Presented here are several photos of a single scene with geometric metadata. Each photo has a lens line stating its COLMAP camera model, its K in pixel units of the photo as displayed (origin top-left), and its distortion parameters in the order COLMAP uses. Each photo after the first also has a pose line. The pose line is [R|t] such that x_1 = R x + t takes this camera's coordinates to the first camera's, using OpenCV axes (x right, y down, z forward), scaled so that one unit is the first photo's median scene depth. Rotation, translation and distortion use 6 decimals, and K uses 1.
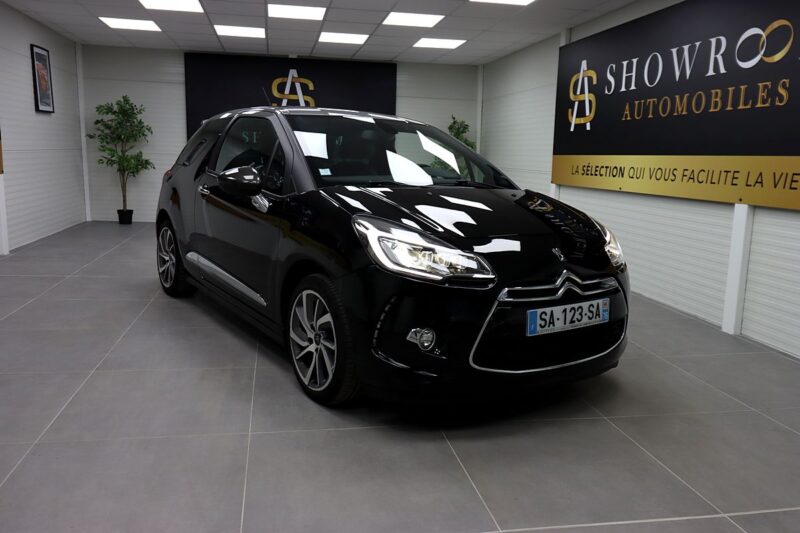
lens RADIAL K [[641.2, 0, 419.8], [0, 641.2, 267.8], [0, 0, 1]] dist [0.026692, -0.005706]
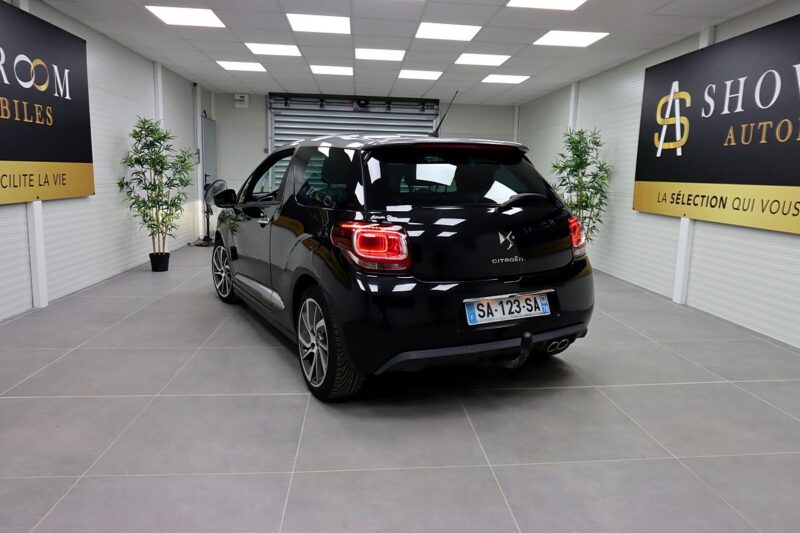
lens RADIAL K [[554.0, 0, 418.1], [0, 554.0, 266.9], [0, 0, 1]] dist [0.003158, -0.015630]
pose [[0.993437, 0.016954, -0.113120, -0.025828], [-0.017796, 0.999821, -0.006439, -0.050959], [0.112991, 0.008410, 0.993560, 0.198432]]
